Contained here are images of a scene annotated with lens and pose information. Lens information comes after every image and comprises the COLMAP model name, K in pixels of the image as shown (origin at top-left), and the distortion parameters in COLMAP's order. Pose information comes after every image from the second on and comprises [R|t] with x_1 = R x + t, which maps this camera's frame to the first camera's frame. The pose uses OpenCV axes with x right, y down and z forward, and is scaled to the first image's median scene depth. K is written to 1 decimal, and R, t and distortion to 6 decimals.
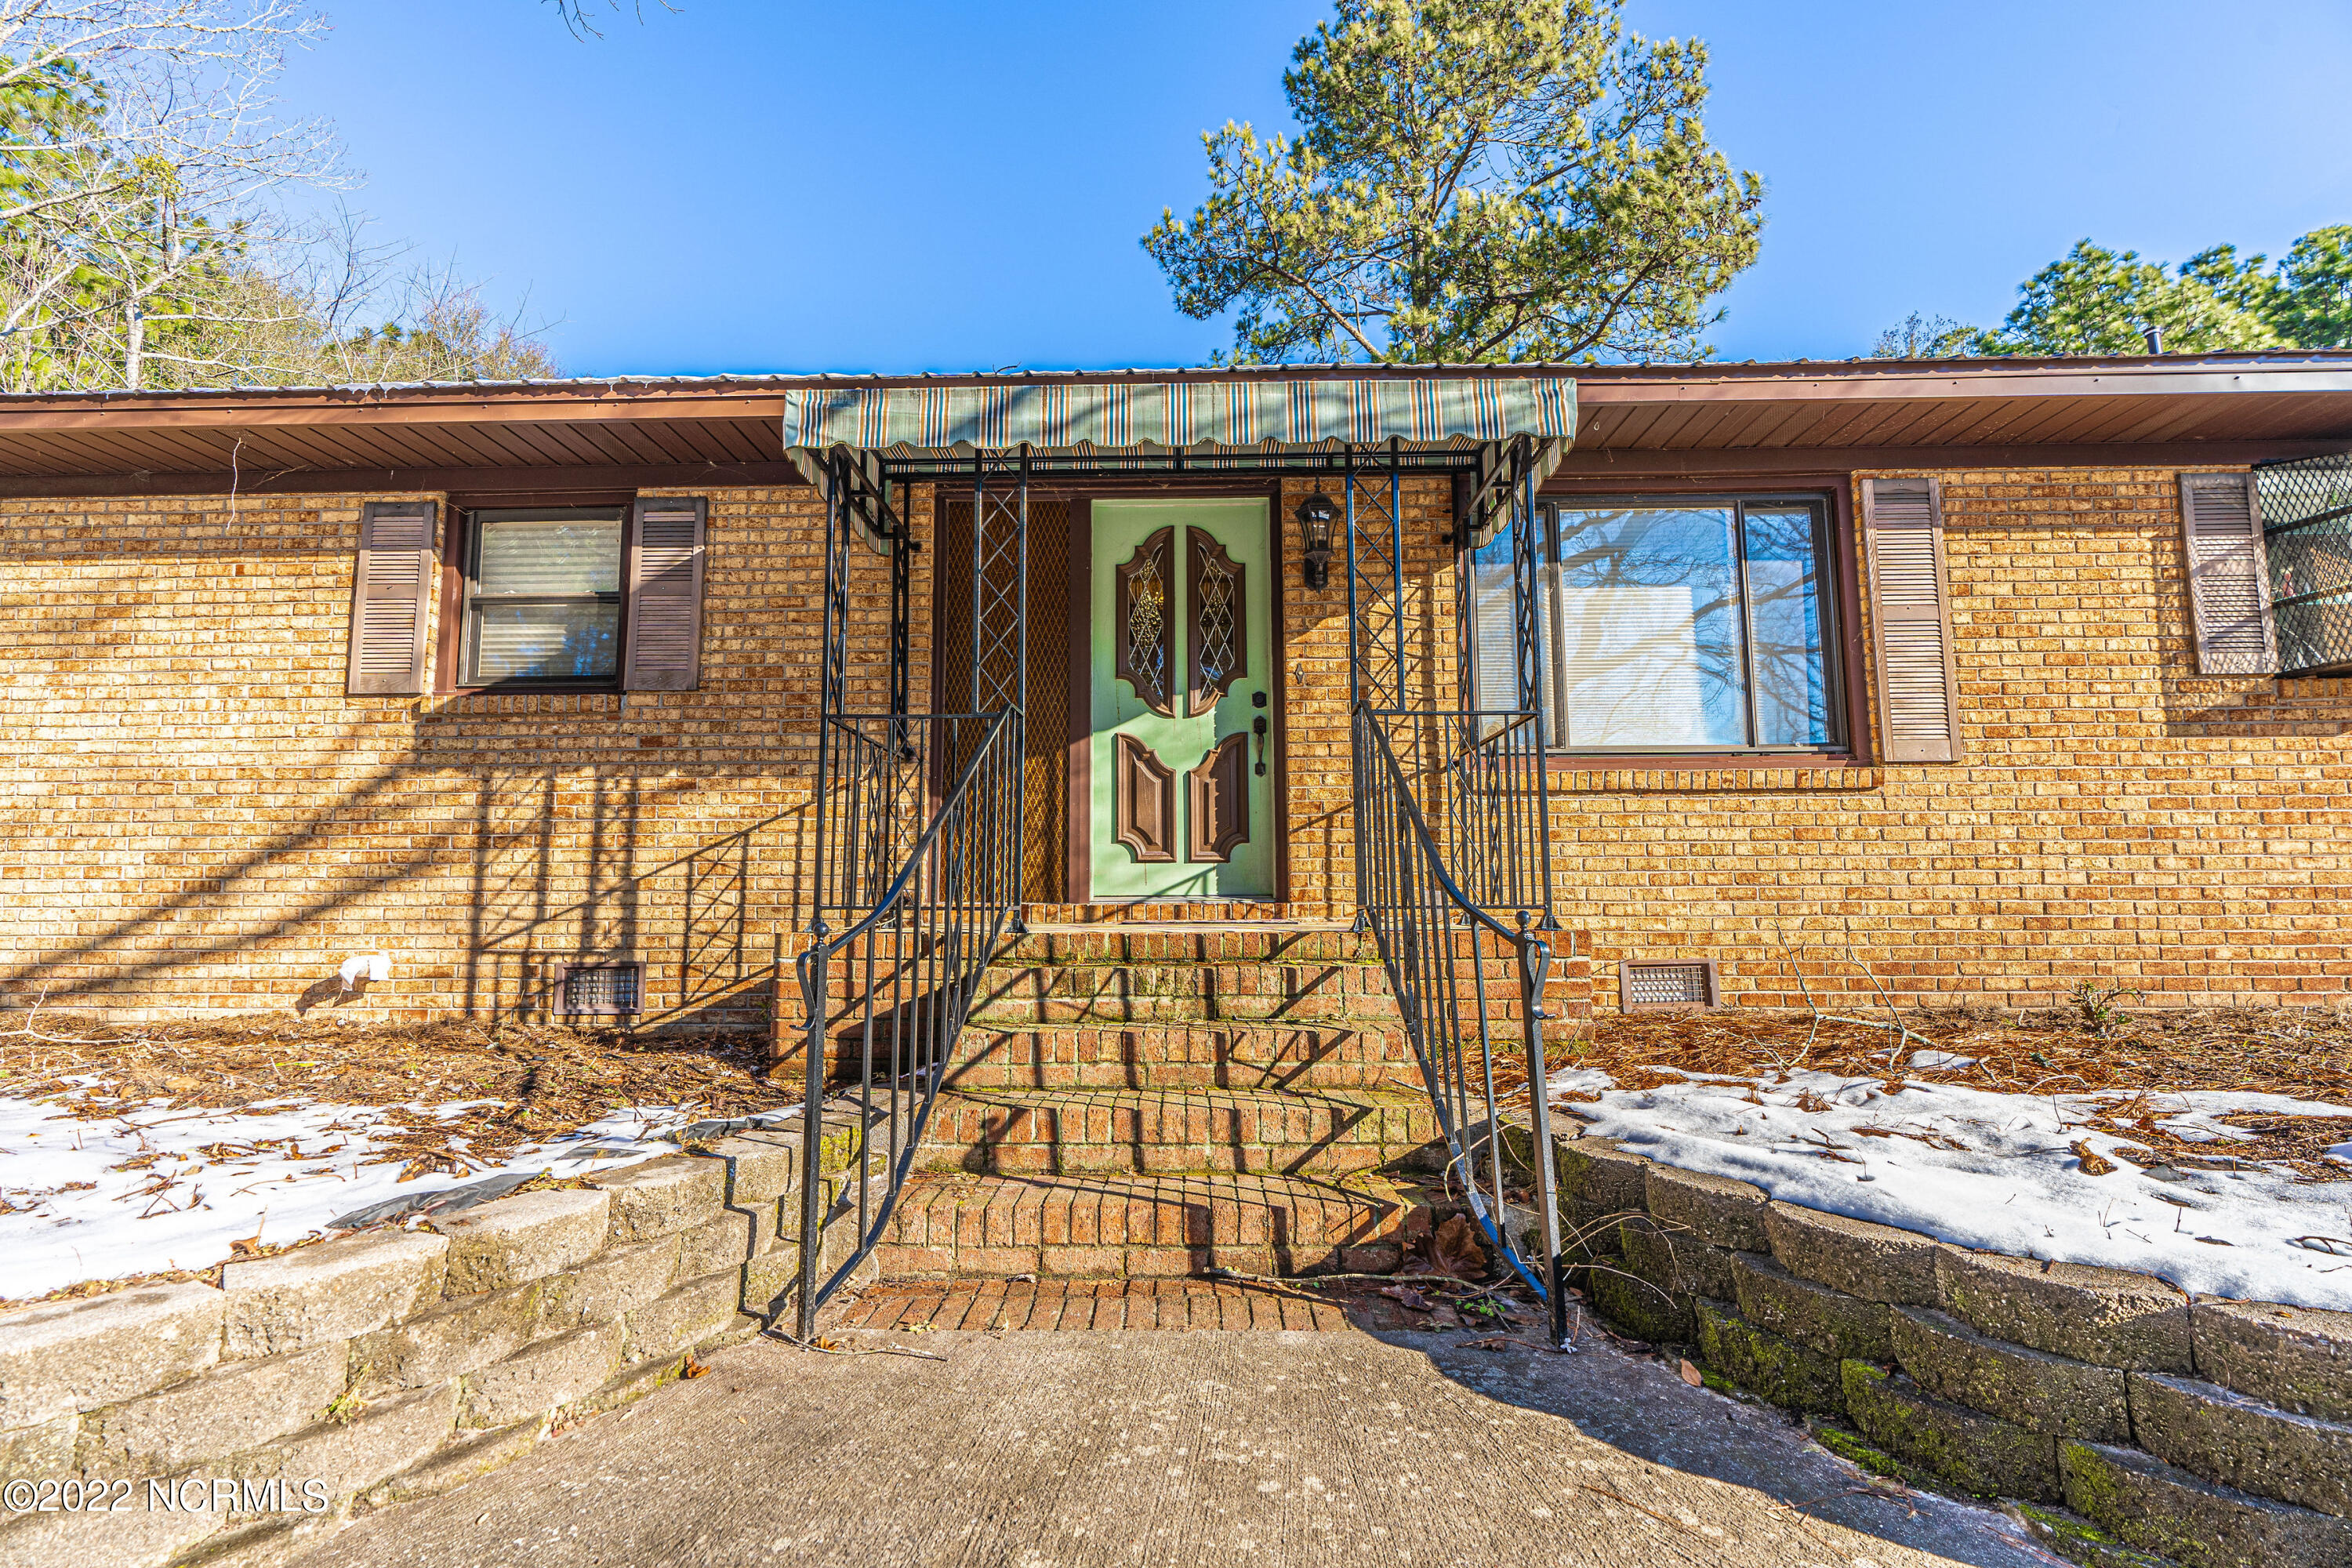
lens RADIAL K [[1053.7, 0, 1165.3], [0, 1053.7, 779.2], [0, 0, 1]] dist [-0.009517, 0.003282]
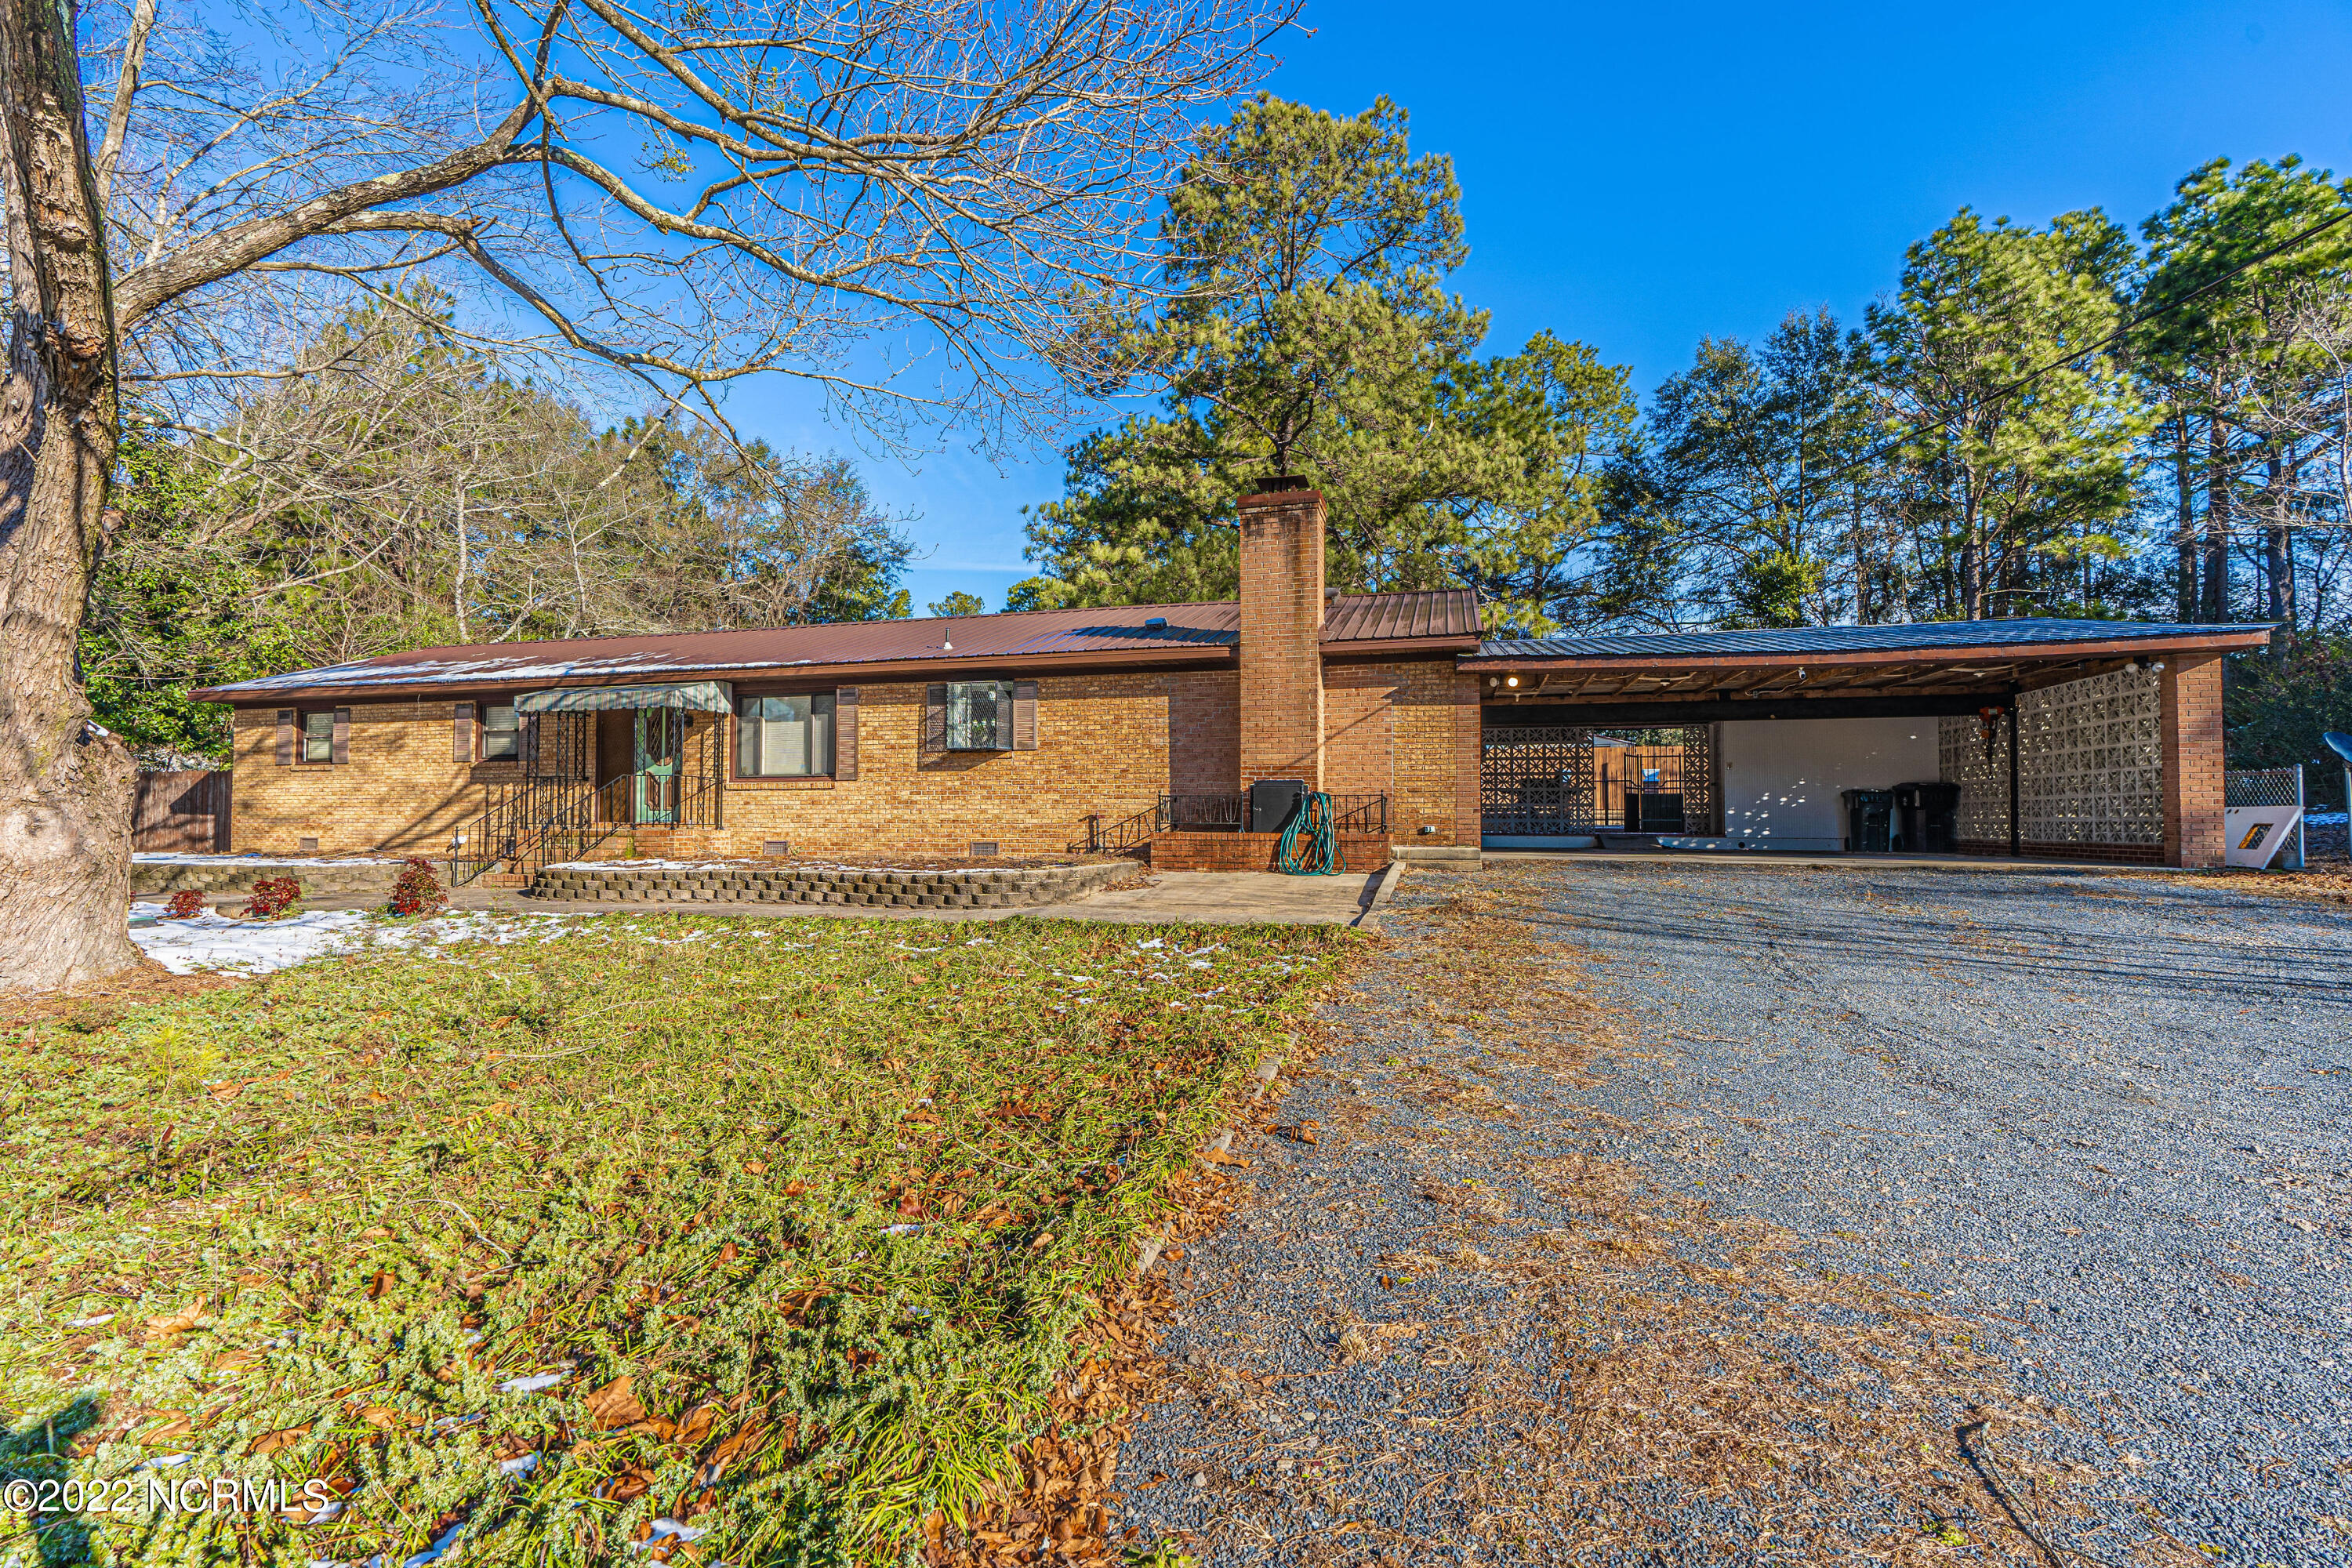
lens RADIAL K [[1053.7, 0, 1172.4], [0, 1053.7, 793.4], [0, 0, 1]] dist [-0.009517, 0.003282]
pose [[0.970211, -0.003000, -0.242242, 2.396429], [0.024066, 0.996171, 0.084050, -0.216321], [0.241062, -0.087376, 0.966568, -1.814397]]
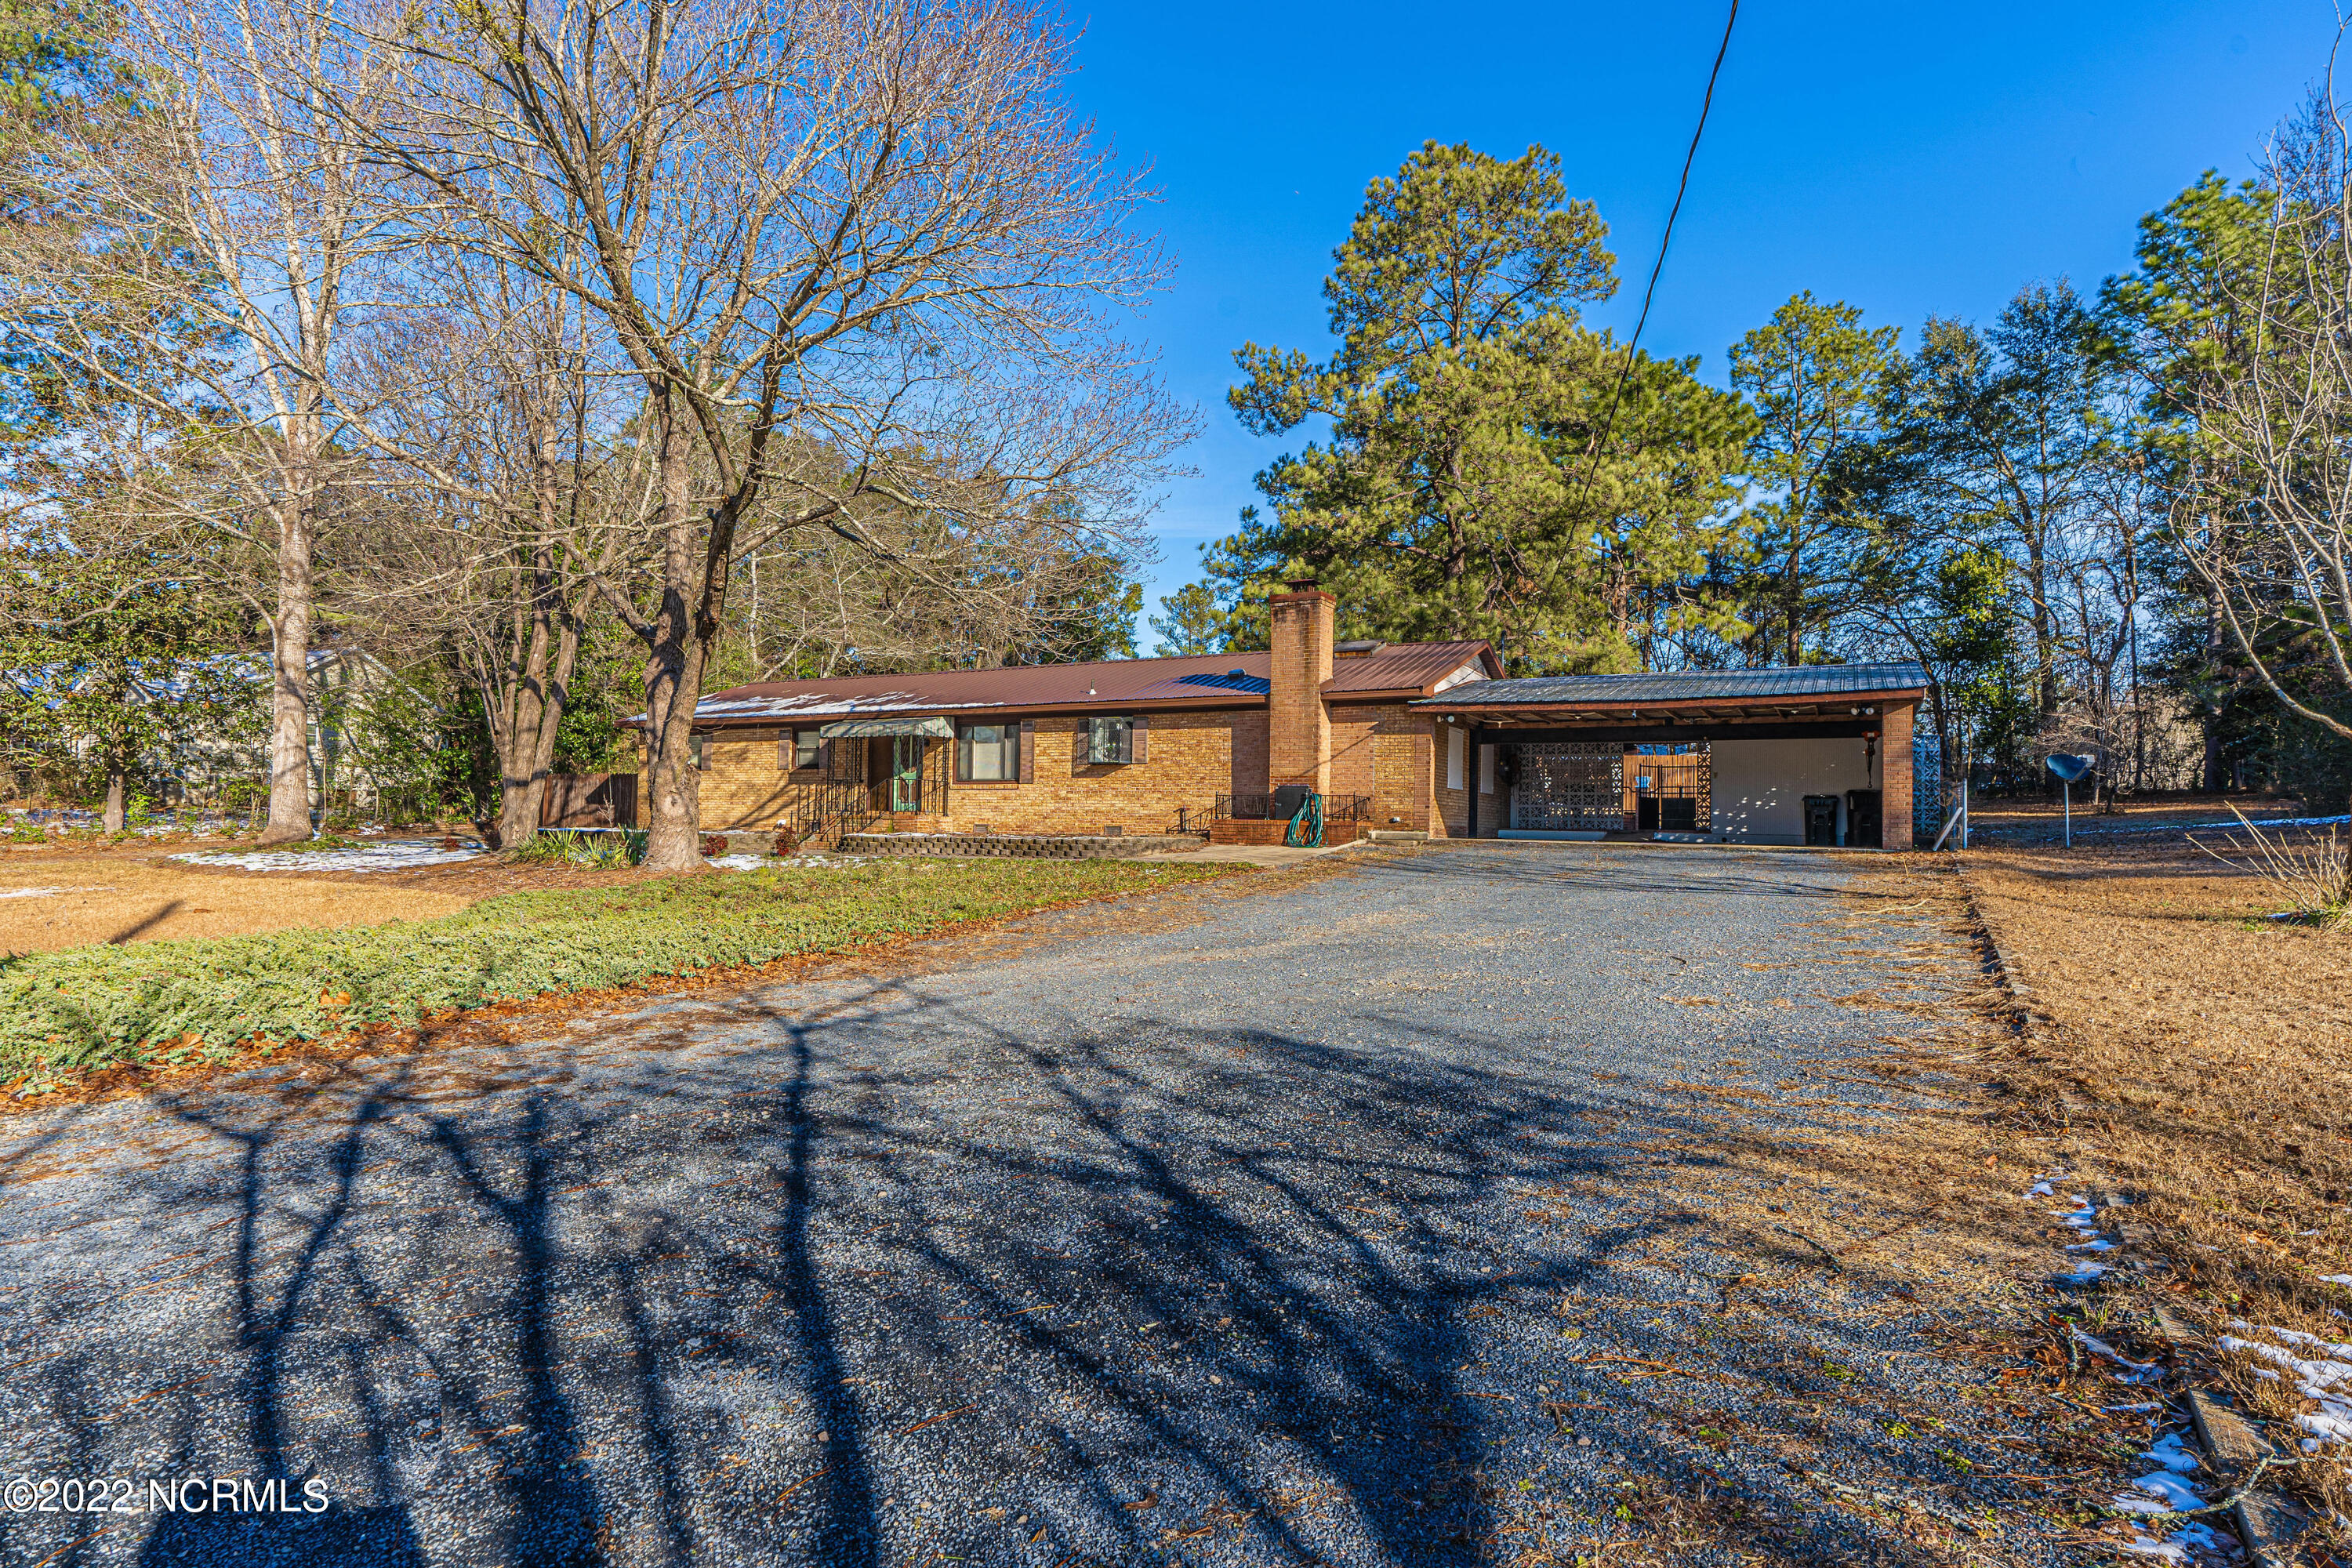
lens RADIAL K [[1206.1, 0, 1187.3], [0, 1206.1, 797.0], [0, 0, 1]] dist [-0.003414, 0.002339]
pose [[0.895056, 0.004433, -0.445932, 3.685914], [0.033863, 0.996388, 0.077874, -0.343955], [0.444667, -0.084802, 0.891673, -3.422800]]
